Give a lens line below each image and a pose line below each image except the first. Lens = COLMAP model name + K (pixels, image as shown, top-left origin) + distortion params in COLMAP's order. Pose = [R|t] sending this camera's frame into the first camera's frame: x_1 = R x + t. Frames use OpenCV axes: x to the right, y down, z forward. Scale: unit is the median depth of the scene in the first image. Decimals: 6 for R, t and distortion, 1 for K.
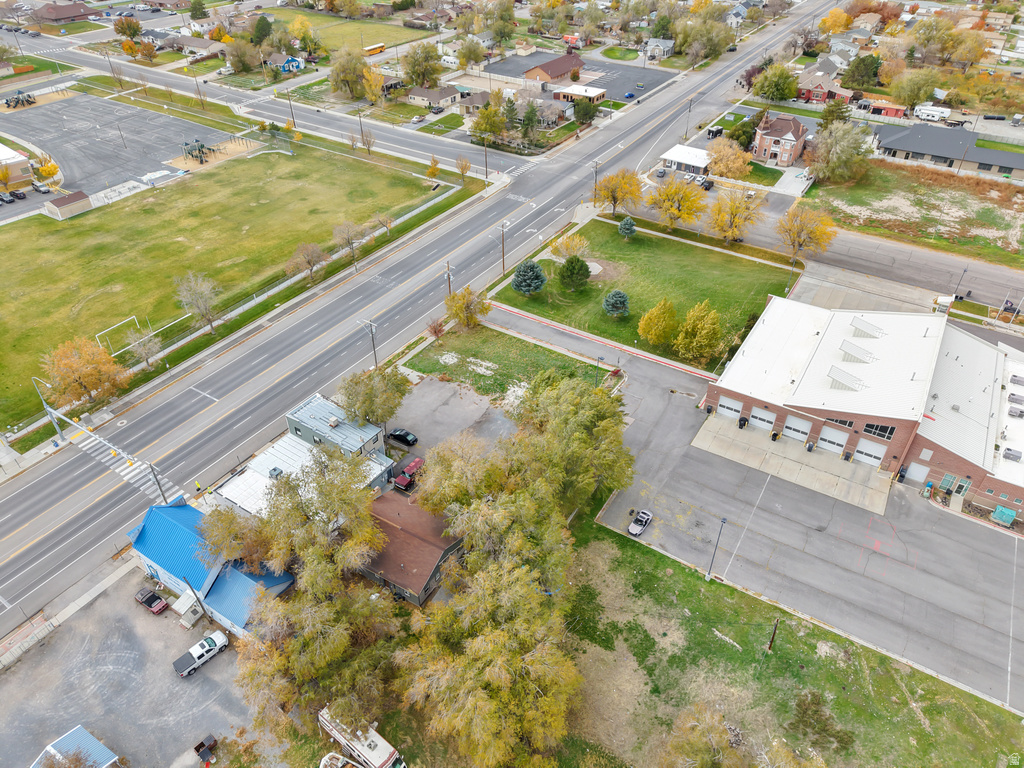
lens RADIAL K [[682.5, 0, 513.5], [0, 682.5, 384.6], [0, 0, 1]] dist [0.043647, -0.047964]
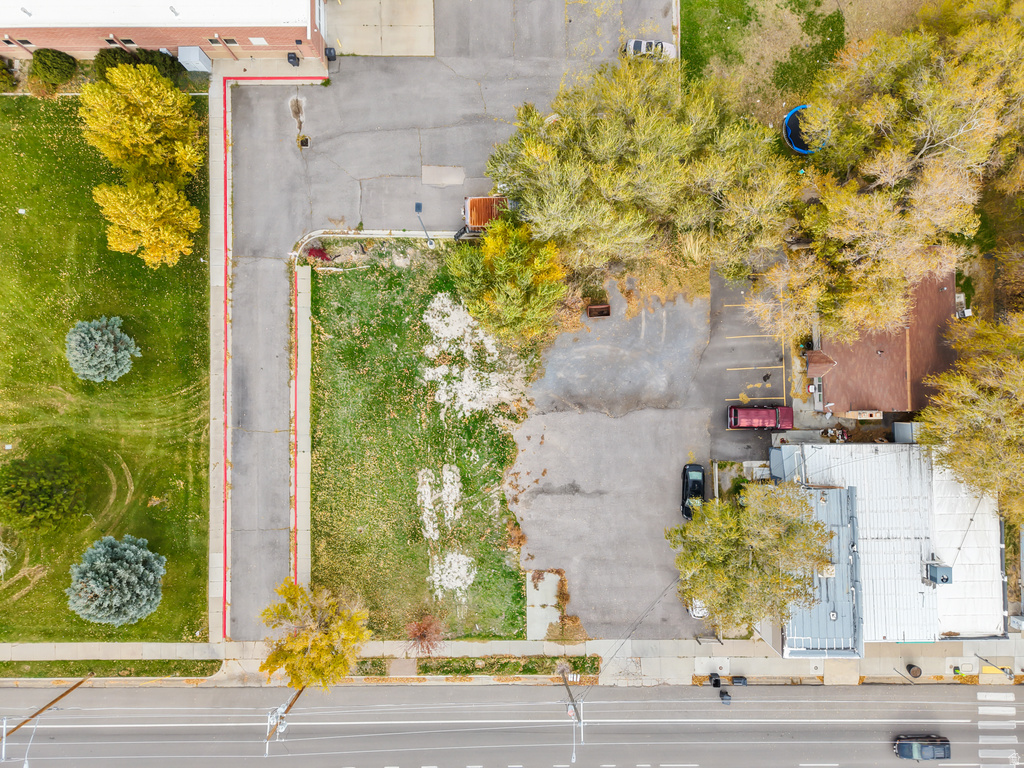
lens RADIAL K [[704.6, 0, 514.1], [0, 704.6, 384.9], [0, 0, 1]] dist [0.056843, -0.063104]
pose [[-0.543019, -0.839720, -0.000215, -0.004791], [0.499873, -0.323457, 0.803431, -0.280488], [-0.674727, 0.436171, 0.595397, 0.456013]]
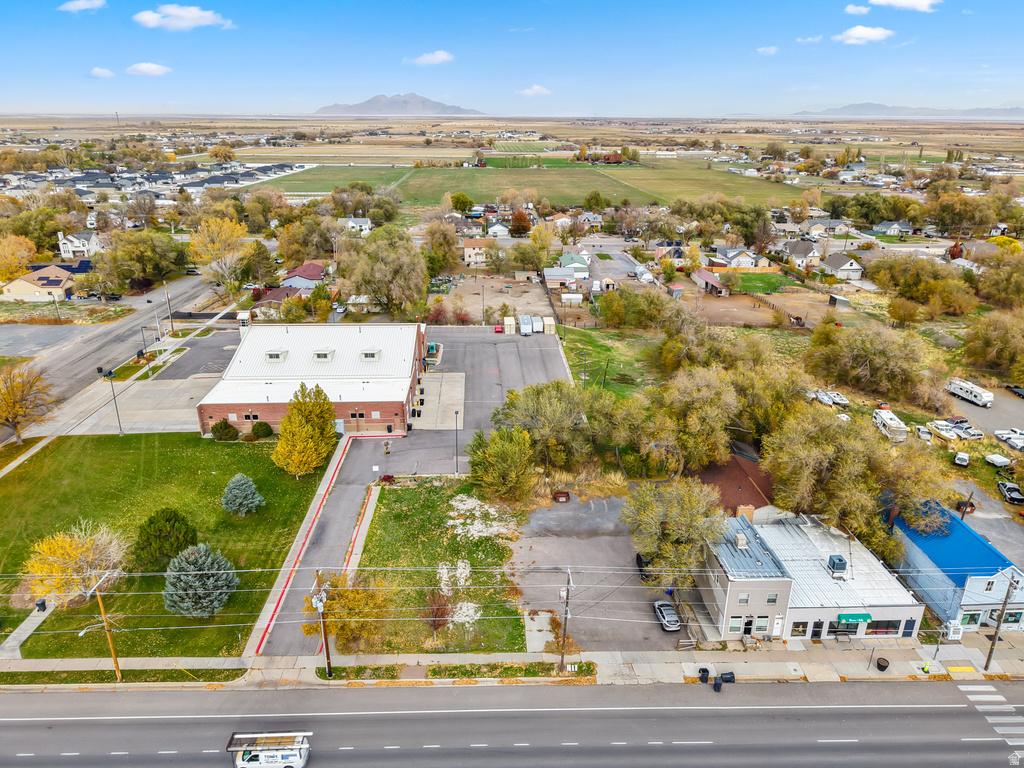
lens RADIAL K [[682.5, 0, 513.5], [0, 682.5, 384.6], [0, 0, 1]] dist [0.043647, -0.047964]
pose [[-0.571471, -0.300680, 0.763553, -0.377426], [0.493626, 0.617343, 0.612552, -0.368617], [-0.655557, 0.726965, -0.204370, 0.705663]]
